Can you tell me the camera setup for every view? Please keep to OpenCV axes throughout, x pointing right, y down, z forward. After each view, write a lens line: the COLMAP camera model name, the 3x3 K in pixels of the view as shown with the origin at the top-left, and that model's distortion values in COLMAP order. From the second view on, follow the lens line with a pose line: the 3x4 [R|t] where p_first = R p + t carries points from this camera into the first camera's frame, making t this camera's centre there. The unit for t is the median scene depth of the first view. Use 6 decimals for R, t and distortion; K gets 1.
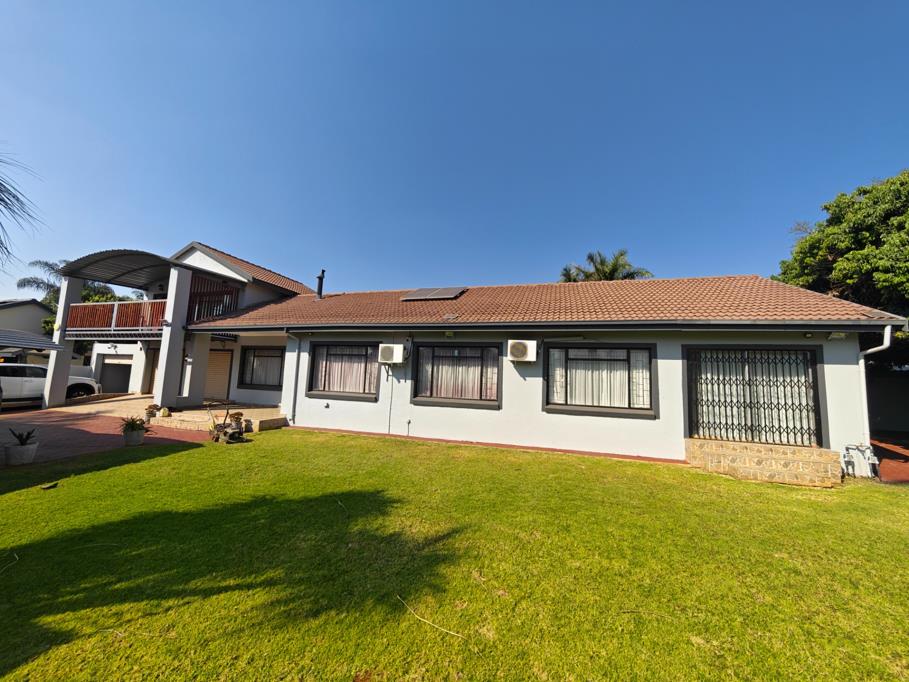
lens RADIAL K [[300.2, 0, 453.6], [0, 300.2, 352.0], [0, 0, 1]] dist [0.000979, 0.000069]
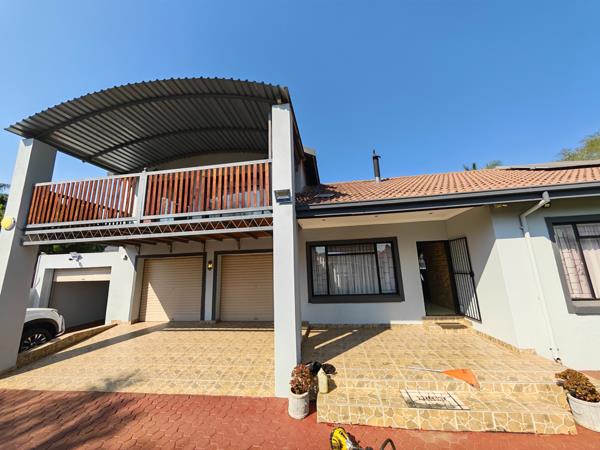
lens RADIAL K [[223.7, 0, 300.0], [0, 223.7, 225.0], [0, 0, 1]] dist [0.000171, -0.000006]
pose [[0.988106, -0.049104, 0.145721, -1.063821], [0.063436, 0.993417, -0.095390, -0.009635], [-0.140077, 0.103500, 0.984716, 0.655438]]
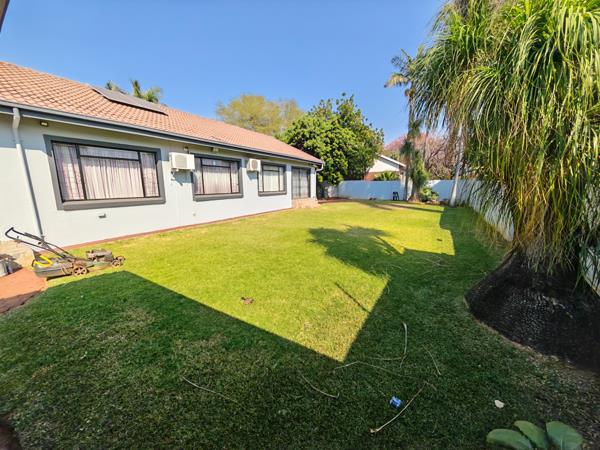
lens RADIAL K [[223.7, 0, 300.0], [0, 223.7, 225.0], [0, 0, 1]] dist [0.000171, -0.000006]
pose [[0.281717, -0.214587, 0.935194, -0.863261], [-0.085491, 0.965180, 0.247220, -0.011912], [-0.955681, -0.149597, 0.253563, 0.239505]]
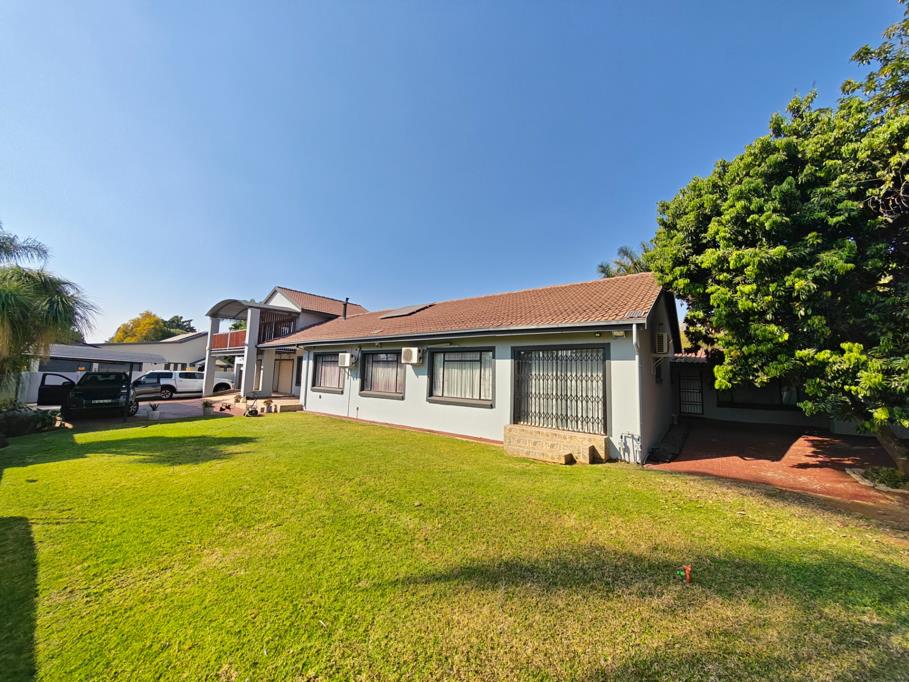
lens RADIAL K [[300.2, 0, 453.6], [0, 300.2, 352.0], [0, 0, 1]] dist [0.000979, 0.000069]
pose [[0.942546, -0.033171, -0.332427, 0.668062], [0.028260, 0.999408, -0.019597, 0.009746], [0.332880, 0.009076, 0.942925, -0.150573]]
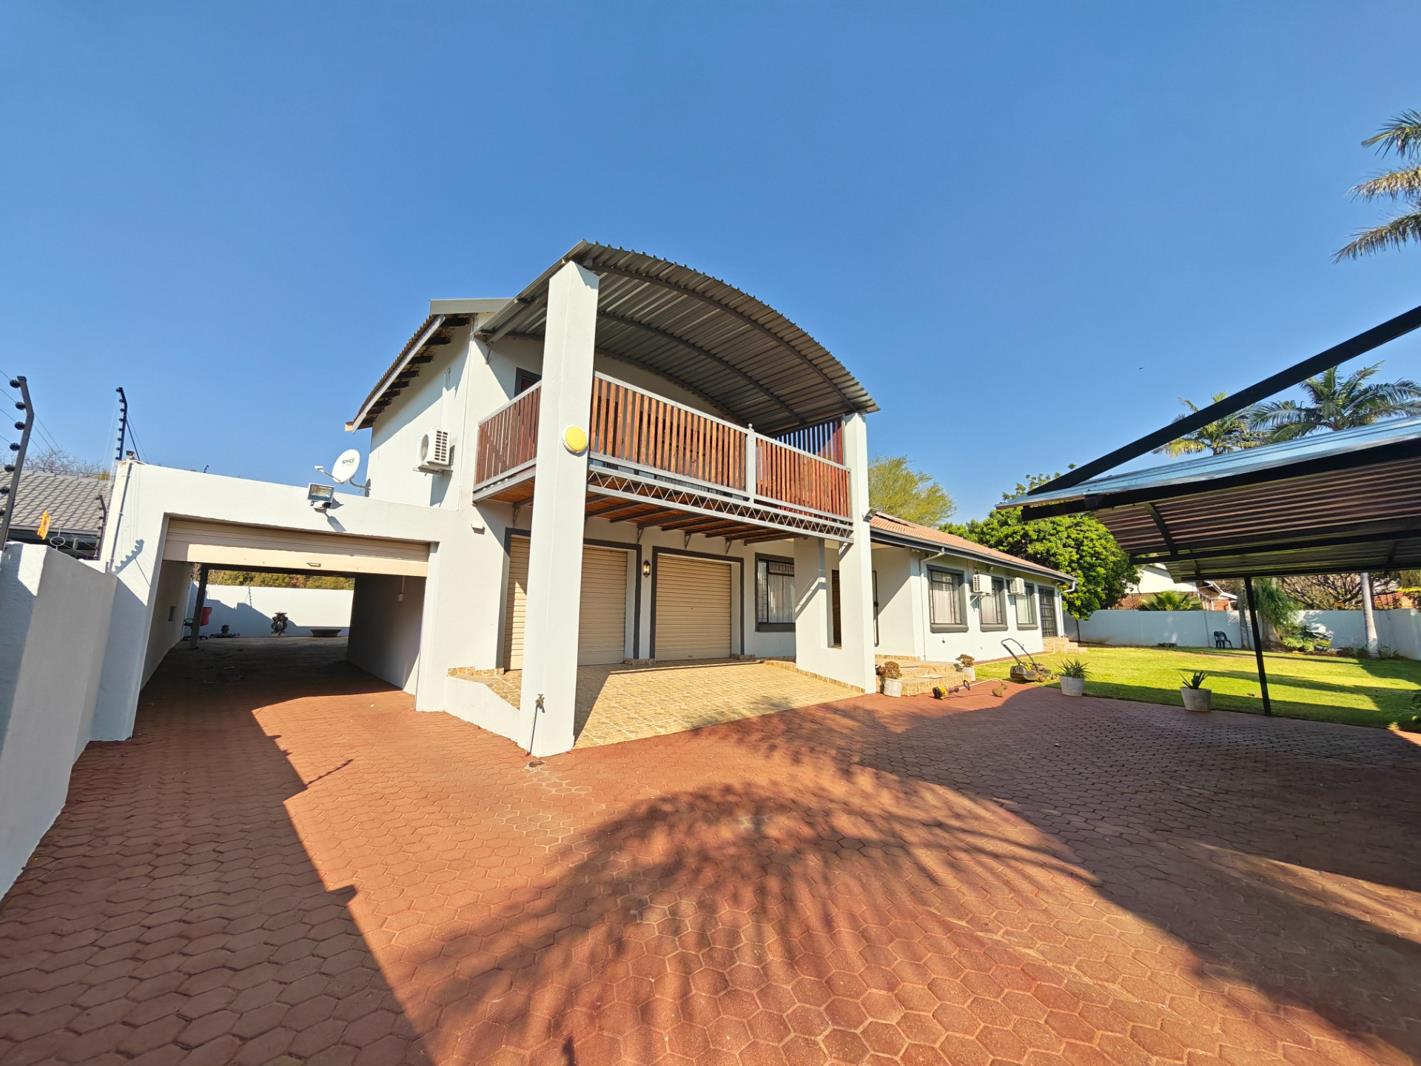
lens RADIAL K [[529.8, 0, 710.5], [0, 529.8, 533.0], [0, 0, 1]] dist [0.000171, -0.000006]
pose [[0.489047, 0.099850, 0.866524, -1.993393], [-0.076687, 0.994501, -0.071317, 0.025651], [-0.868880, -0.031574, 0.494015, 0.811667]]
